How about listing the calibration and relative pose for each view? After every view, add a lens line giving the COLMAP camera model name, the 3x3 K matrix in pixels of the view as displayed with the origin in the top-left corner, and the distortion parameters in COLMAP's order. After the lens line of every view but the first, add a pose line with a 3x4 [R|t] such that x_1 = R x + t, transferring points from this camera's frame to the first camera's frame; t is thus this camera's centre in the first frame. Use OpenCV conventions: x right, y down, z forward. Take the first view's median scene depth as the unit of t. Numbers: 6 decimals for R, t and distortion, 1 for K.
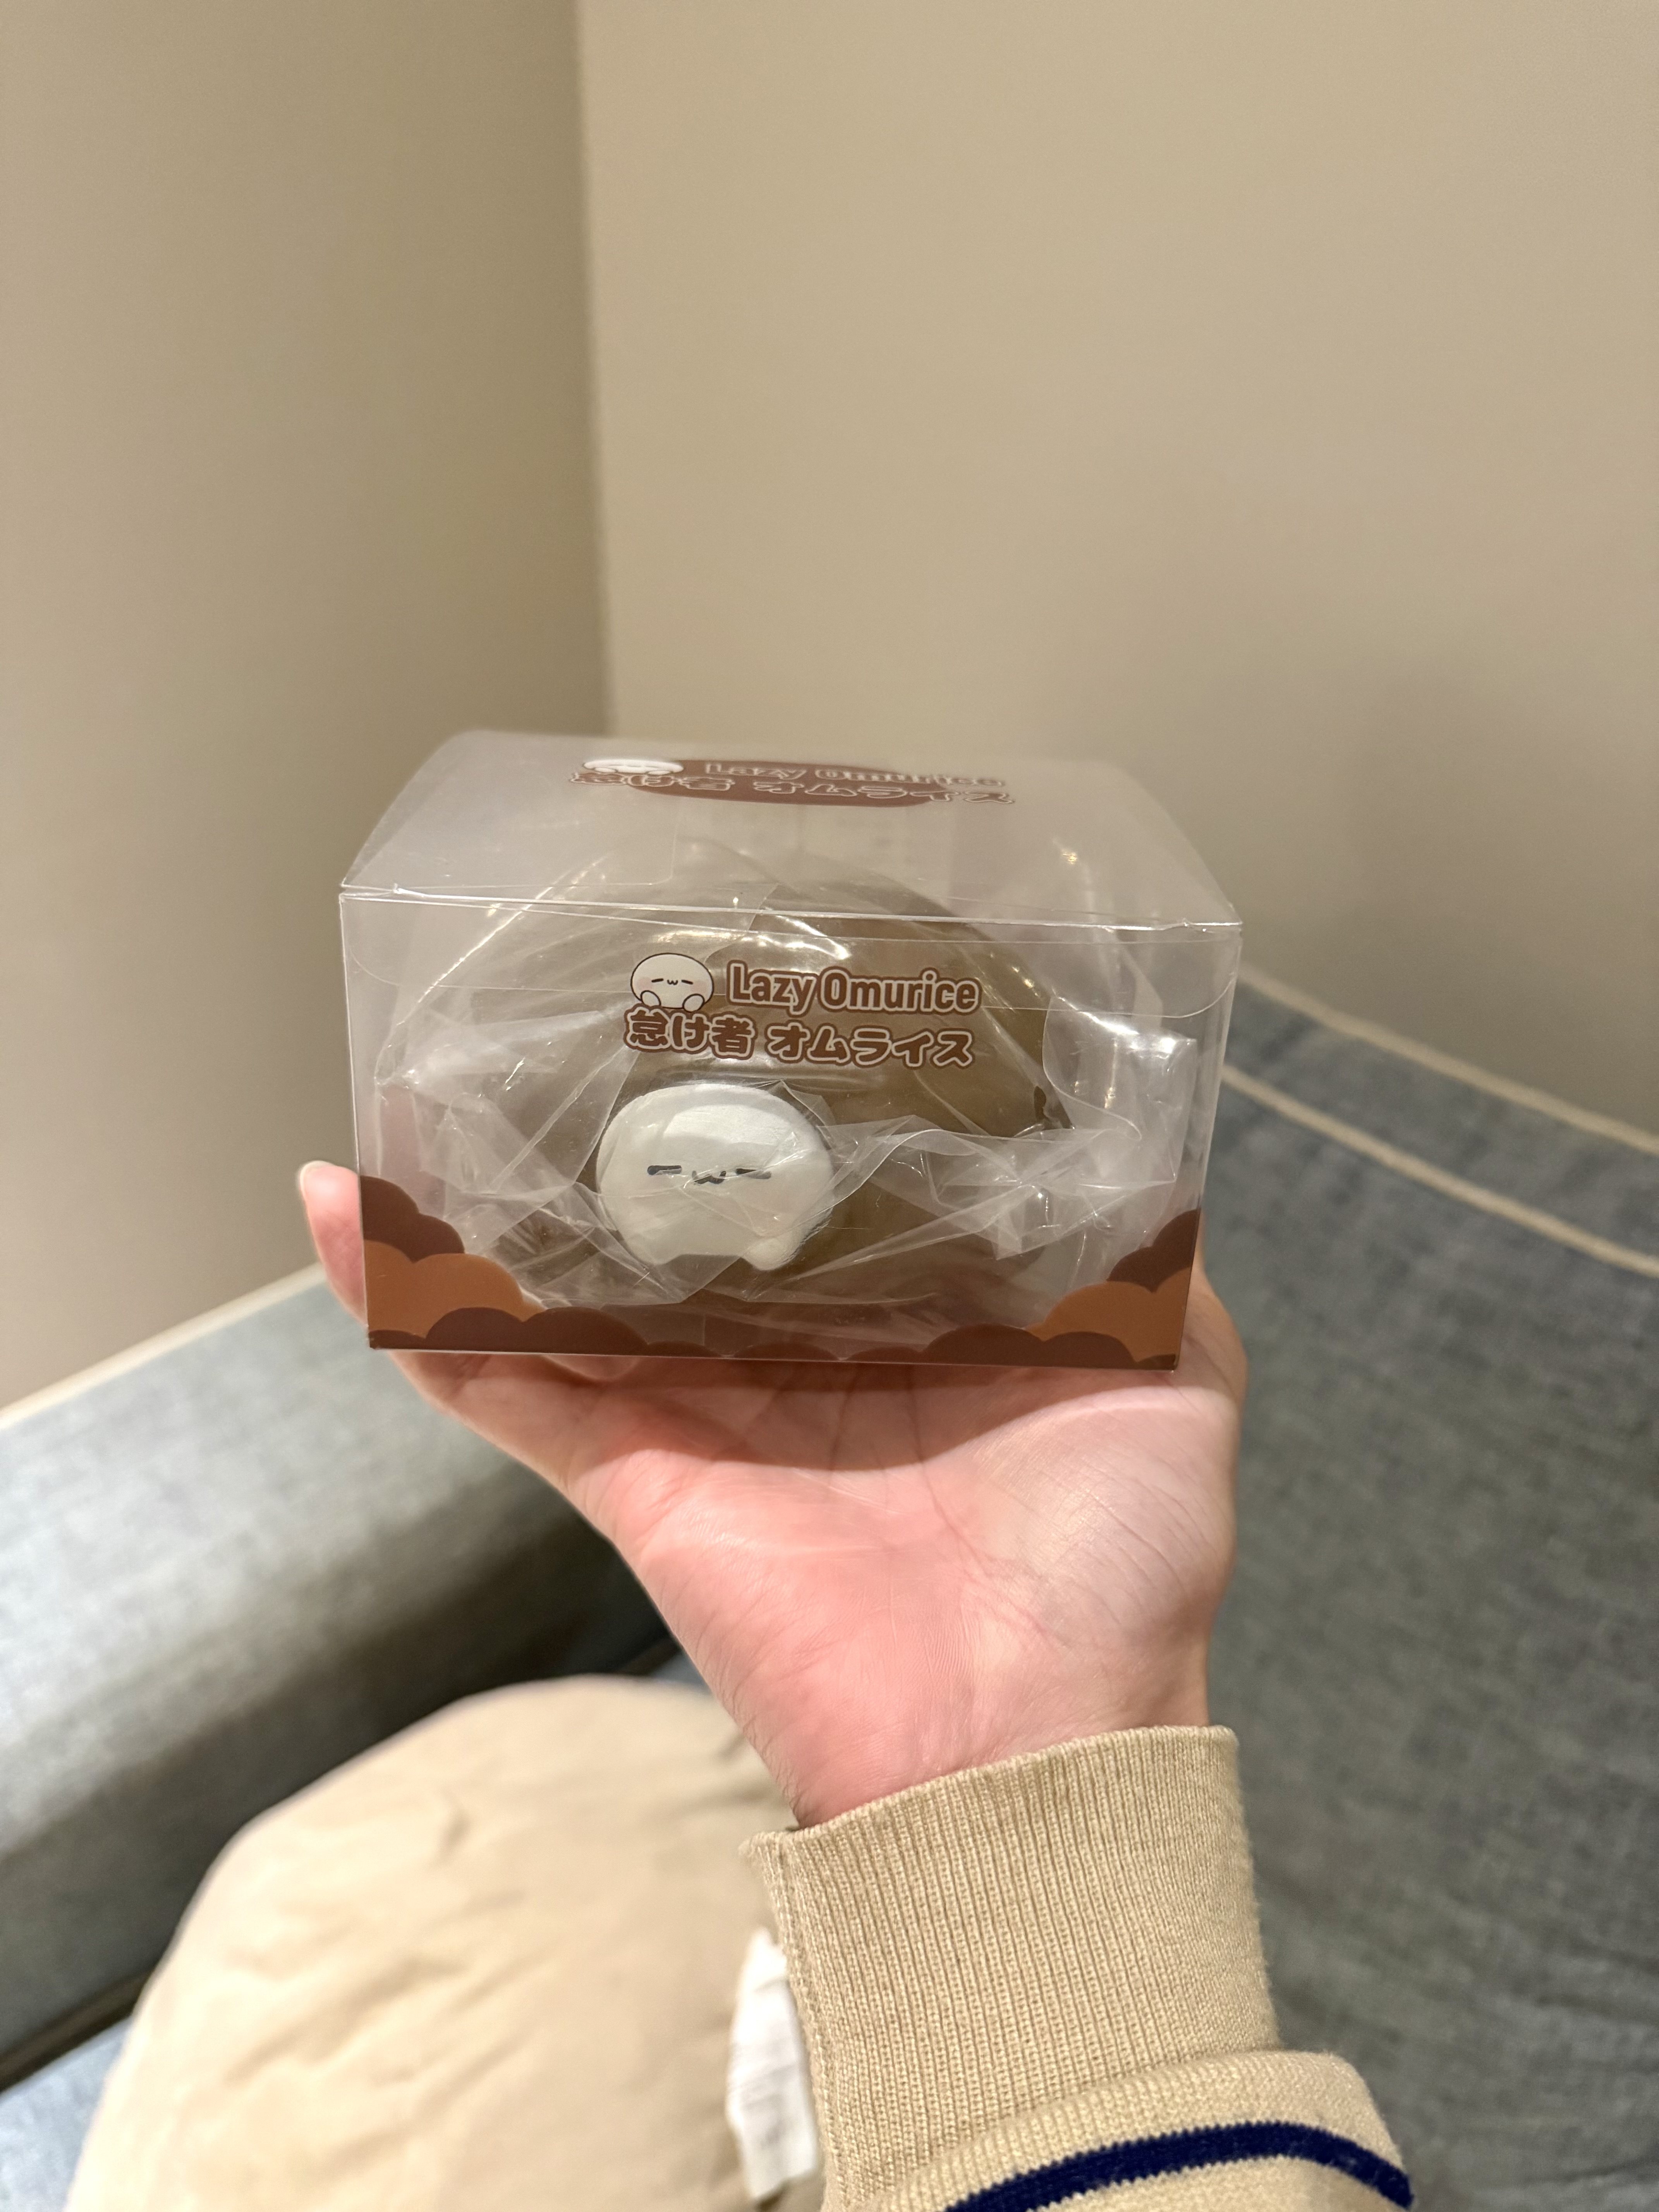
lens RADIAL K [[1713.4, 0, 836.6], [0, 1713.4, 1122.2], [0, 0, 1]] dist [-0.035128, 0.007647]
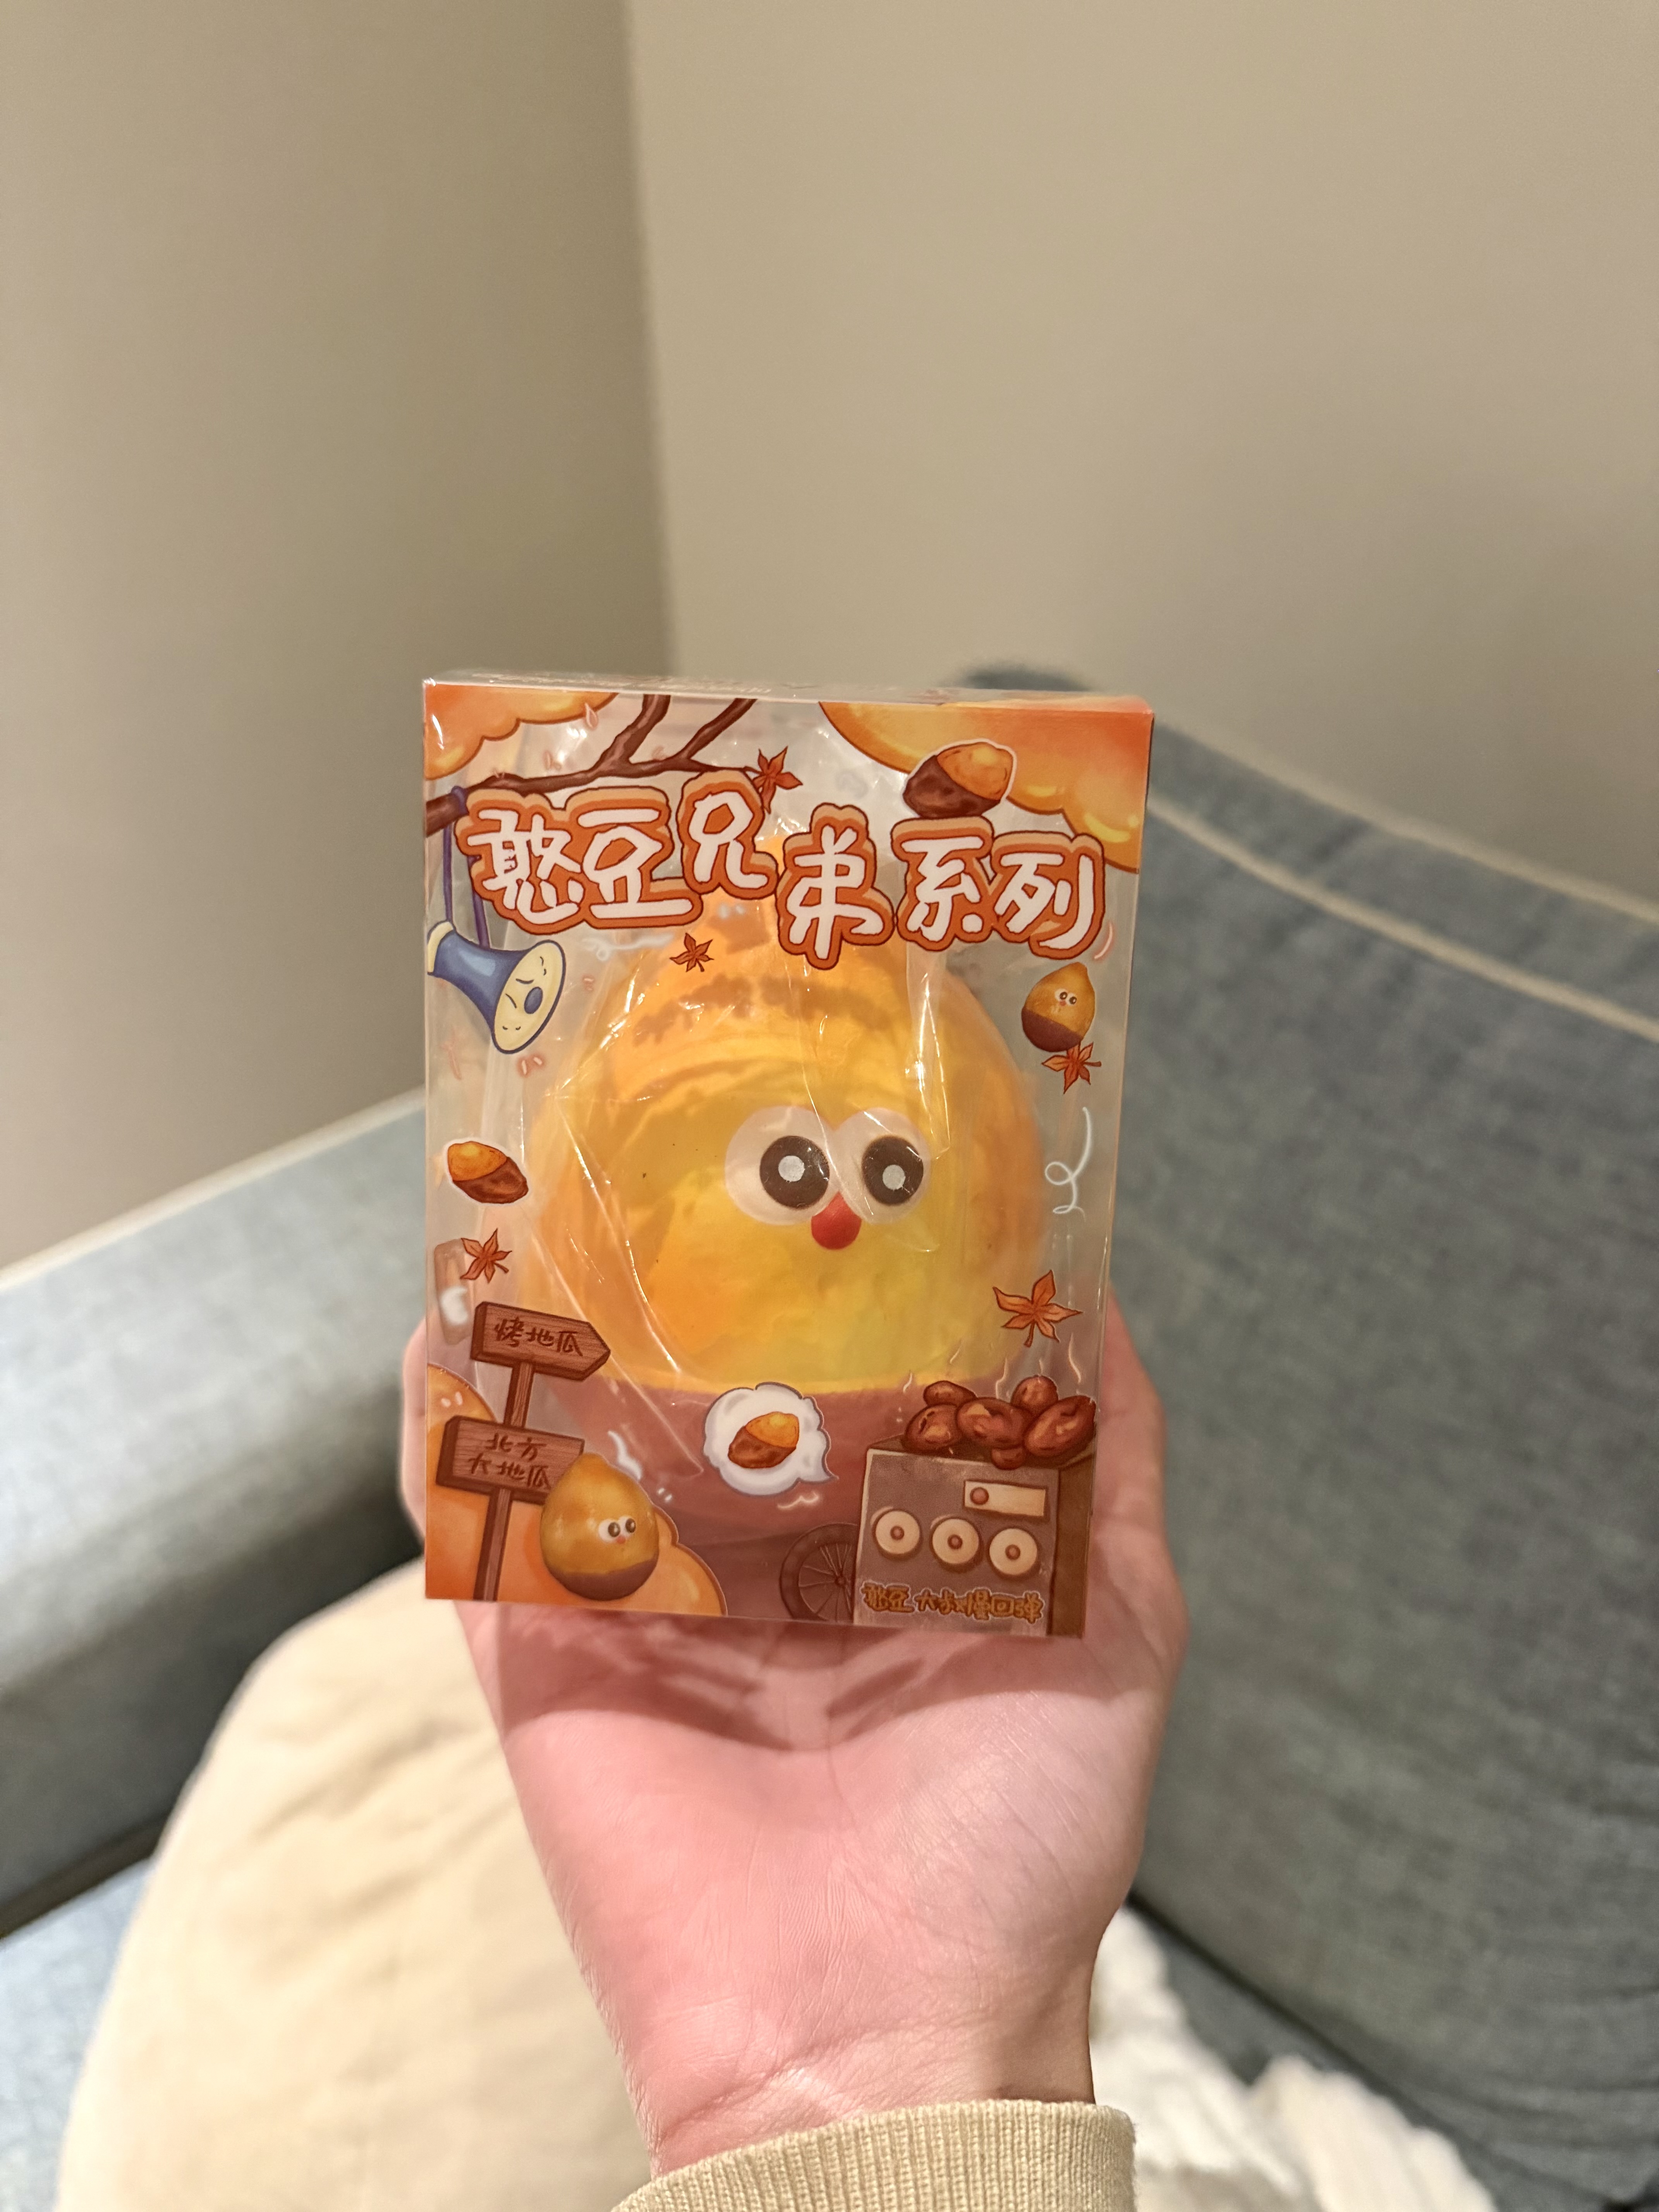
lens RADIAL K [[1713.4, 0, 839.3], [0, 1713.4, 1128.8], [0, 0, 1]] dist [-0.035128, 0.007647]
pose [[0.998273, -0.009280, -0.057999, 0.041799], [0.011139, 0.999432, 0.031818, 0.092030], [0.057671, -0.032409, 0.997809, 0.017316]]
